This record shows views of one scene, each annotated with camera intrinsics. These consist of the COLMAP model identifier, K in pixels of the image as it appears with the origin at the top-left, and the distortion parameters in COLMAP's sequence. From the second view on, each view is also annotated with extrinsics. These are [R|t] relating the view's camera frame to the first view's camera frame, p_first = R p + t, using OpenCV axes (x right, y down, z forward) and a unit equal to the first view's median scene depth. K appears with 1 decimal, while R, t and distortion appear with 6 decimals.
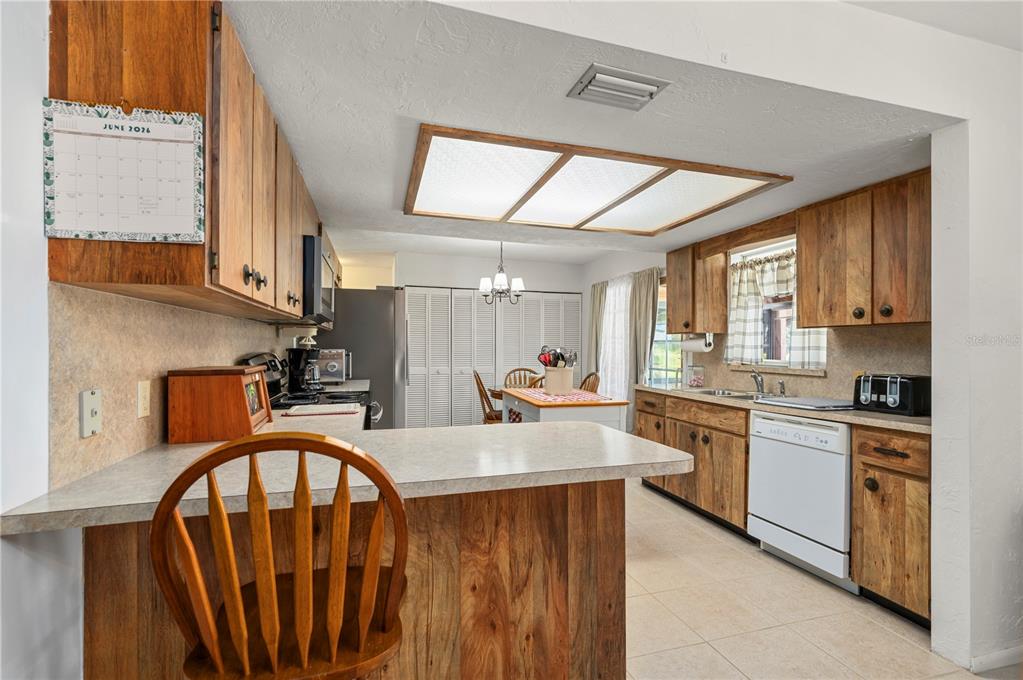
lens RADIAL K [[465.4, 0, 512.7], [0, 465.4, 342.7], [0, 0, 1]] dist [0.000101, 0.000127]
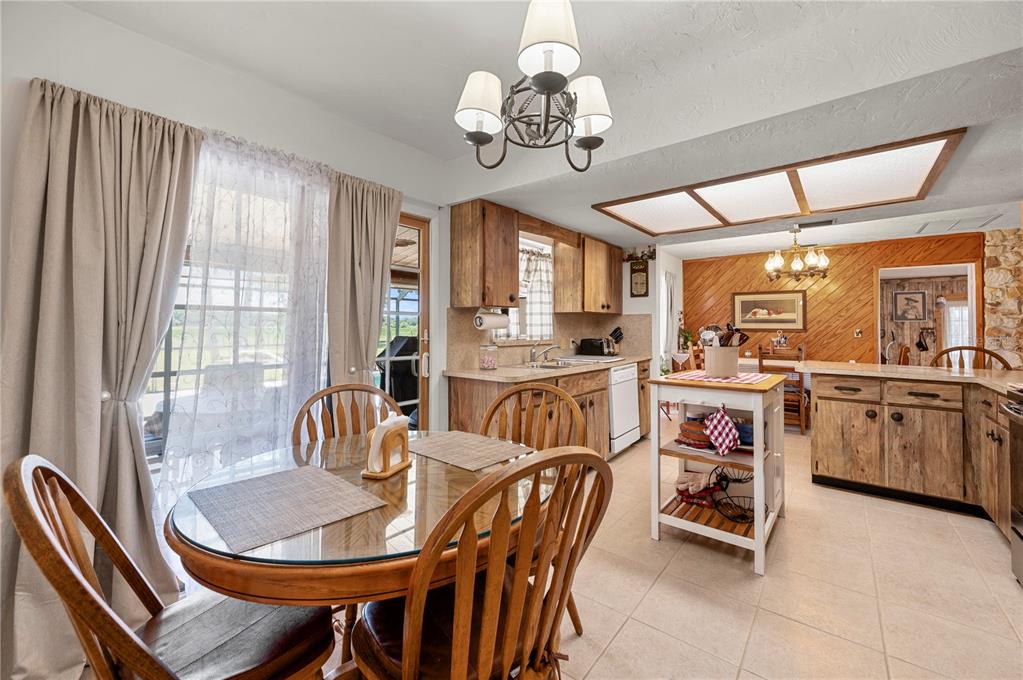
lens RADIAL K [[412.6, 0, 510.0], [0, 412.6, 321.1], [0, 0, 1]] dist [-0.002437, -0.000329]
pose [[-0.567193, 0.004756, 0.823571, -0.290168], [-0.013828, 0.999787, -0.015297, 0.018899], [-0.823469, -0.020065, -0.567006, 1.585681]]
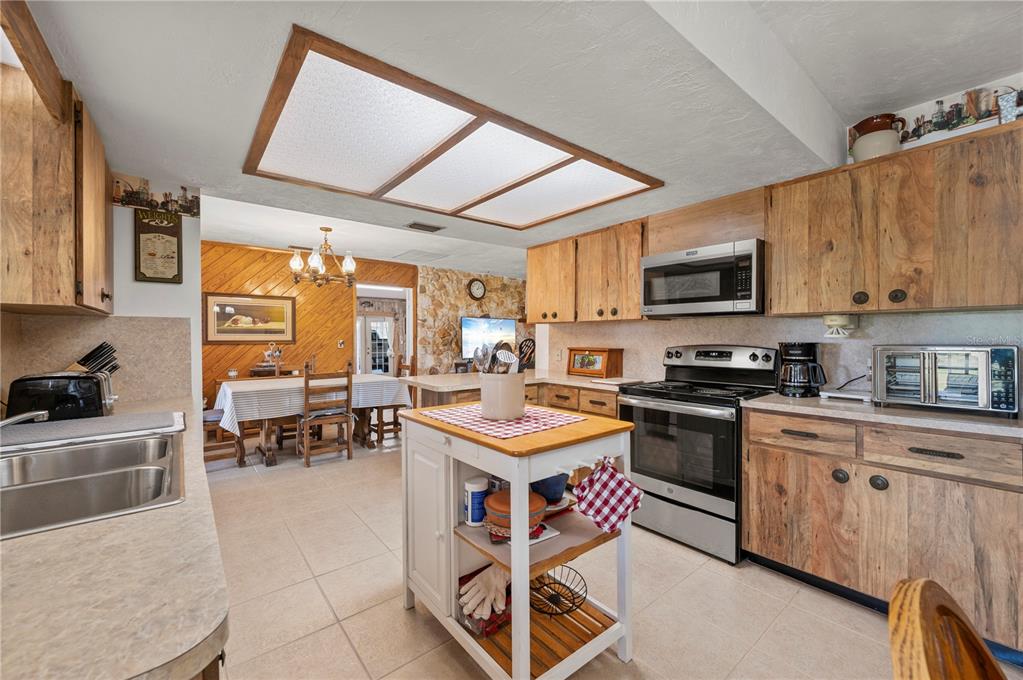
lens RADIAL K [[410.0, 0, 513.9], [0, 410.0, 339.8], [0, 0, 1]] dist [-0.000265, 0.000100]
pose [[-0.924123, -0.001183, -0.382092, 0.260197], [-0.000652, 0.999999, -0.001519, 0.007796], [0.382093, -0.001154, -0.924123, 1.332996]]
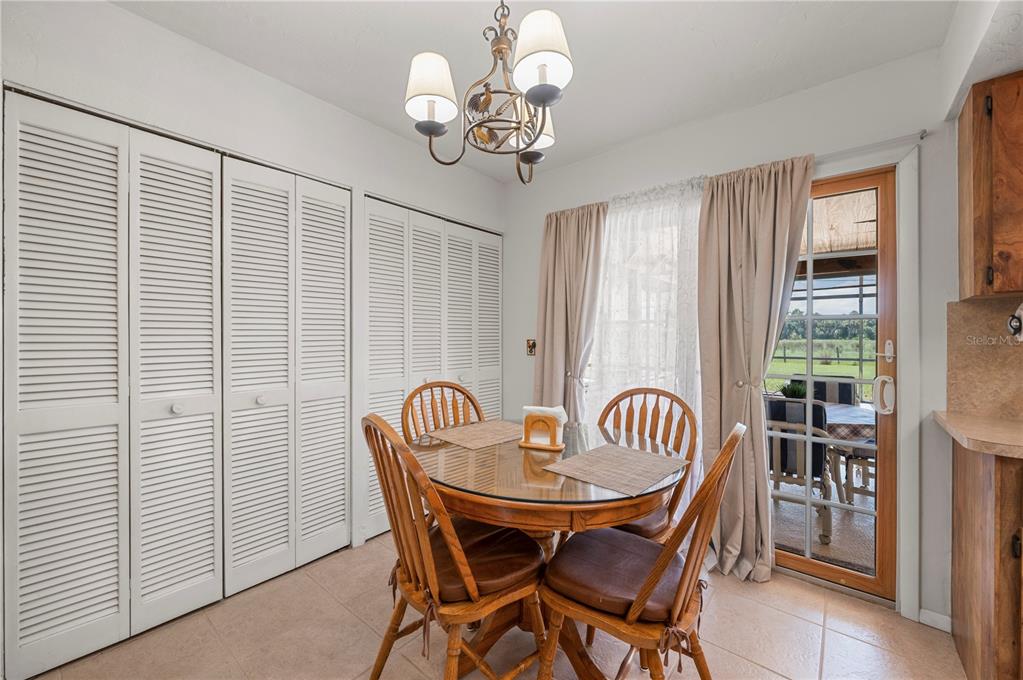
lens RADIAL K [[410.0, 0, 513.9], [0, 410.0, 339.8], [0, 0, 1]] dist [-0.000265, 0.000100]
pose [[0.829849, -0.007677, 0.557936, -0.211753], [-0.003026, 0.999829, 0.018258, 0.017547], [-0.557980, -0.016840, 0.829683, 1.102245]]
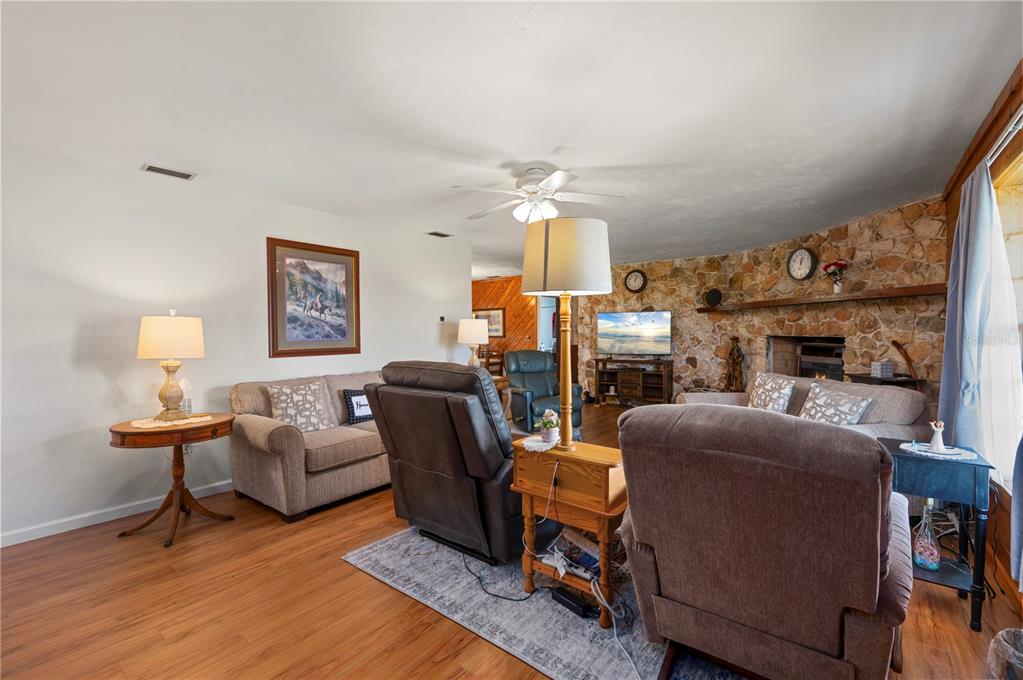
lens RADIAL K [[441.3, 0, 509.9], [0, 441.3, 349.7], [0, 0, 1]] dist [-0.000835, -0.000036]
pose [[-0.581665, -0.025735, 0.813021, -1.691711], [-0.002682, 0.999555, 0.029721, 0.011903], [-0.813424, 0.015107, -0.581475, 1.044675]]
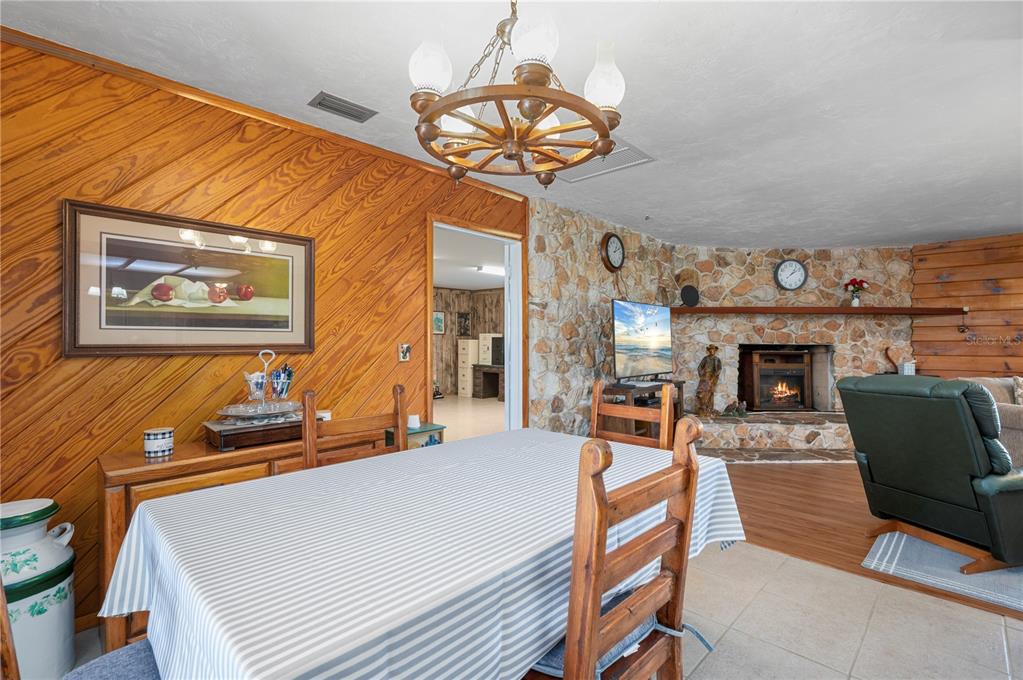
lens RADIAL K [[461.9, 0, 511.5], [0, 461.9, 340.0], [0, 0, 1]] dist [-0.004900, -0.000388]
pose [[-0.878796, -0.002836, -0.477190, 0.503923], [0.005915, 0.999841, -0.016835, 0.015118], [0.477162, -0.017618, -0.878639, 0.351263]]
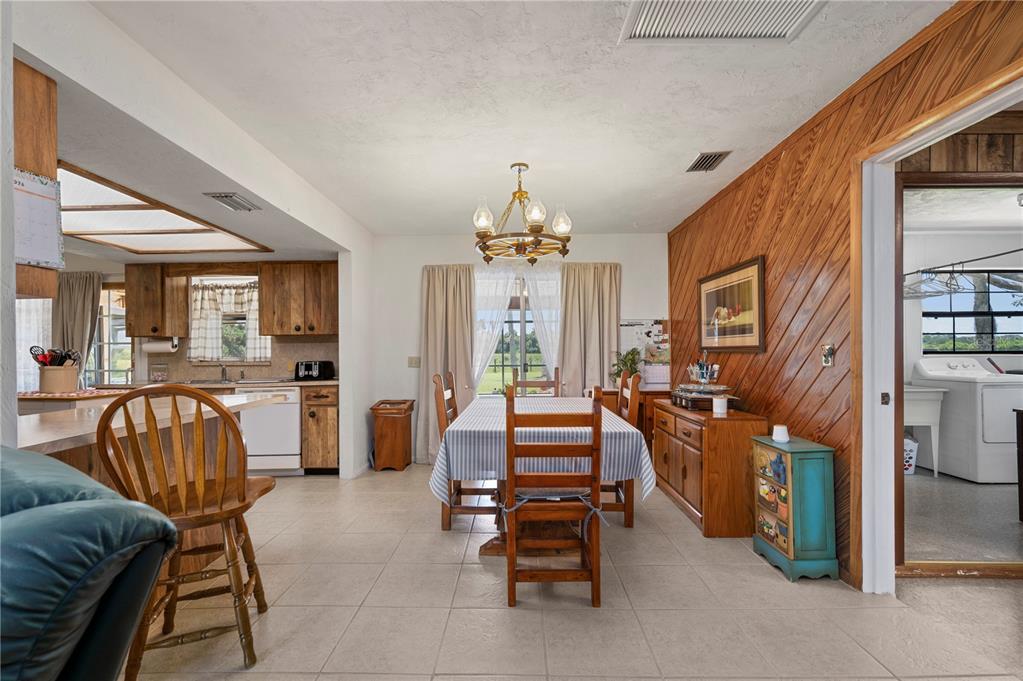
lens RADIAL K [[441.3, 0, 509.9], [0, 441.3, 350.2], [0, 0, 1]] dist [-0.000835, -0.000036]
pose [[0.301777, -0.005354, 0.953364, -0.474664], [0.001412, 0.999986, 0.005169, 0.010870], [-0.953378, -0.000214, 0.301780, -0.234139]]
